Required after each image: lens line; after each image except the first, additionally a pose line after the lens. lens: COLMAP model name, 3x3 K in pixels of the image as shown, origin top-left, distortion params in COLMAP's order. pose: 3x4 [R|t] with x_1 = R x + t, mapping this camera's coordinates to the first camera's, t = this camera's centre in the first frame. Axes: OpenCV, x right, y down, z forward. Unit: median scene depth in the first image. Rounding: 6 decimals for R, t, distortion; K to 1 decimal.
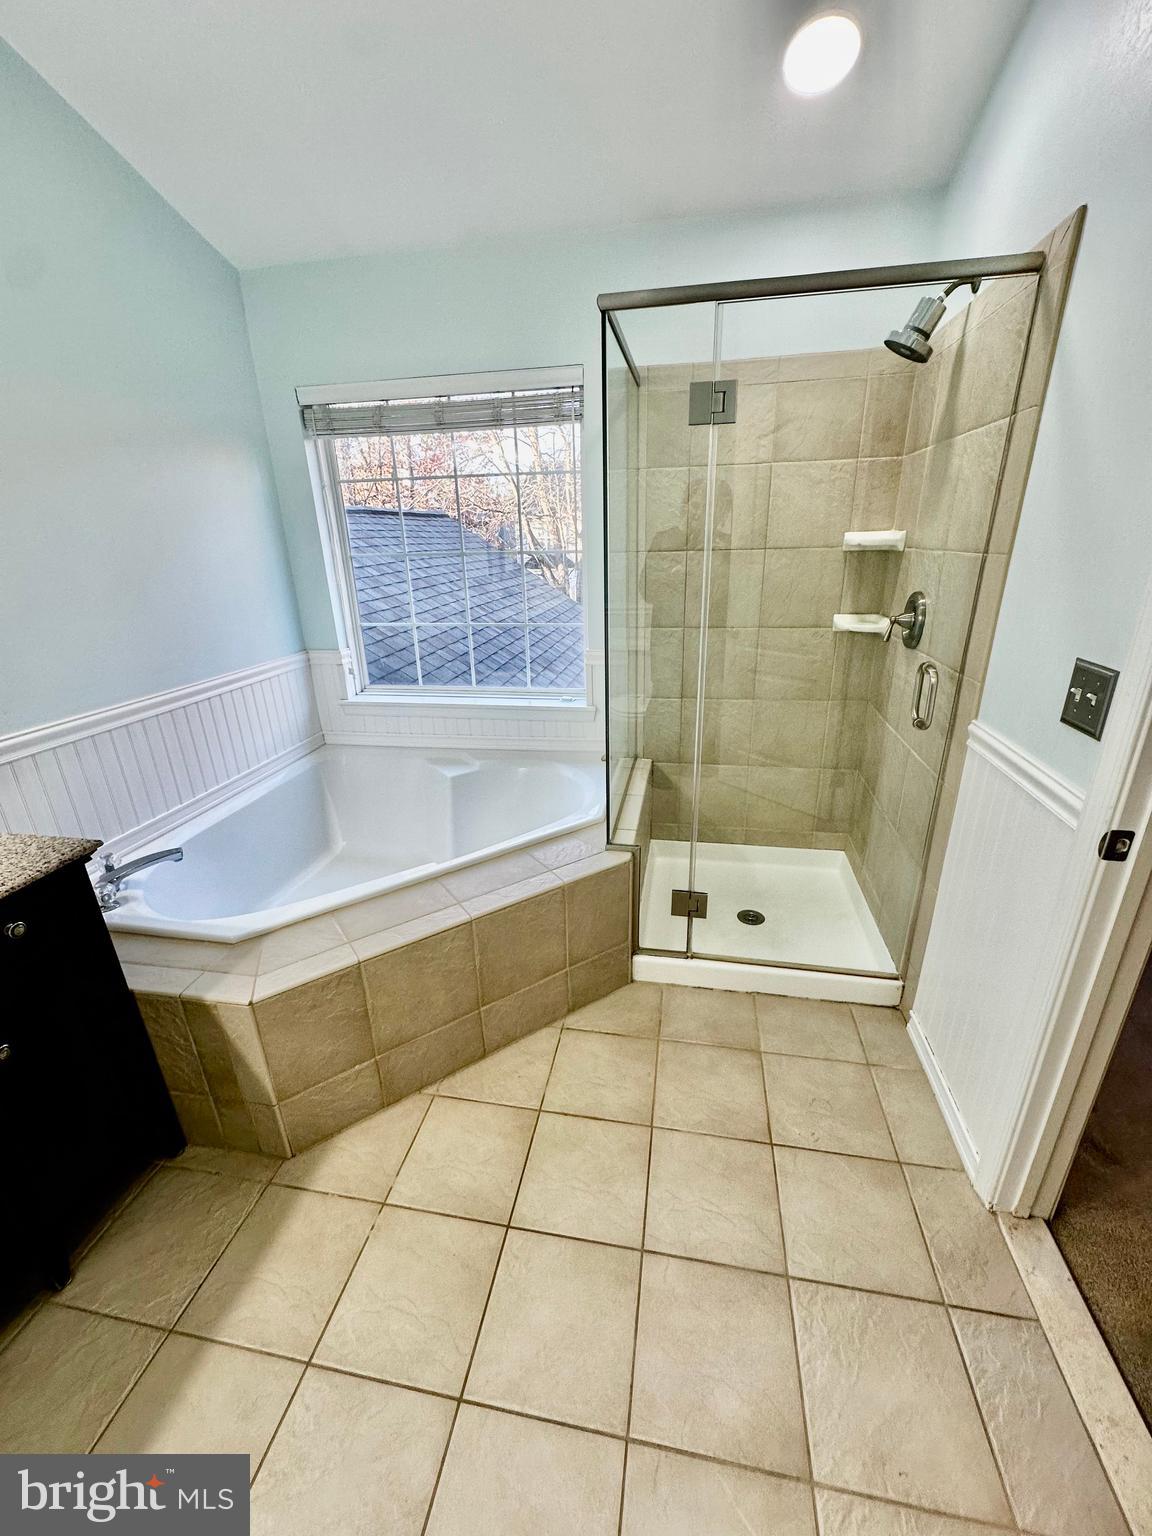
lens RADIAL K [[612.4, 0, 580.9], [0, 612.4, 766.3], [0, 0, 1]] dist [-0.003044, 0.000470]
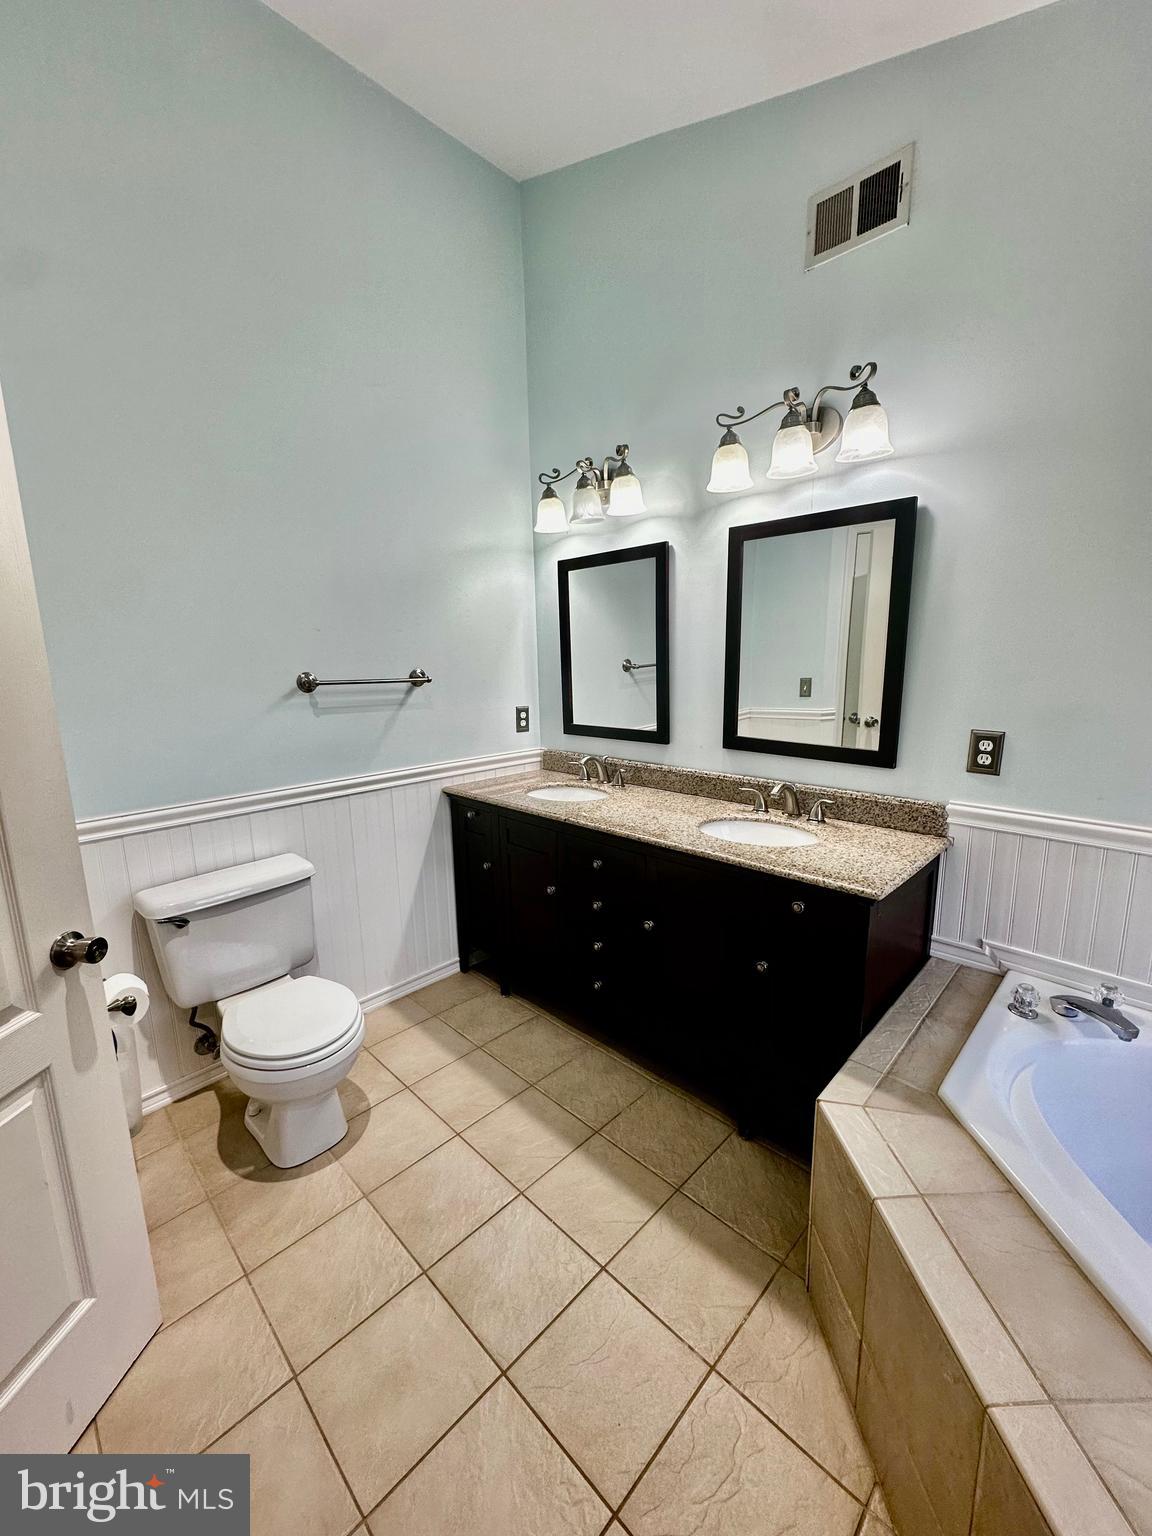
lens RADIAL K [[612.4, 0, 578.4], [0, 612.4, 766.5], [0, 0, 1]] dist [-0.003044, 0.000470]
pose [[-0.561801, 0.171518, -0.809297, 0.315746], [-0.275496, 0.883643, 0.378519, -0.294142], [0.780052, 0.435611, -0.449179, 0.793442]]
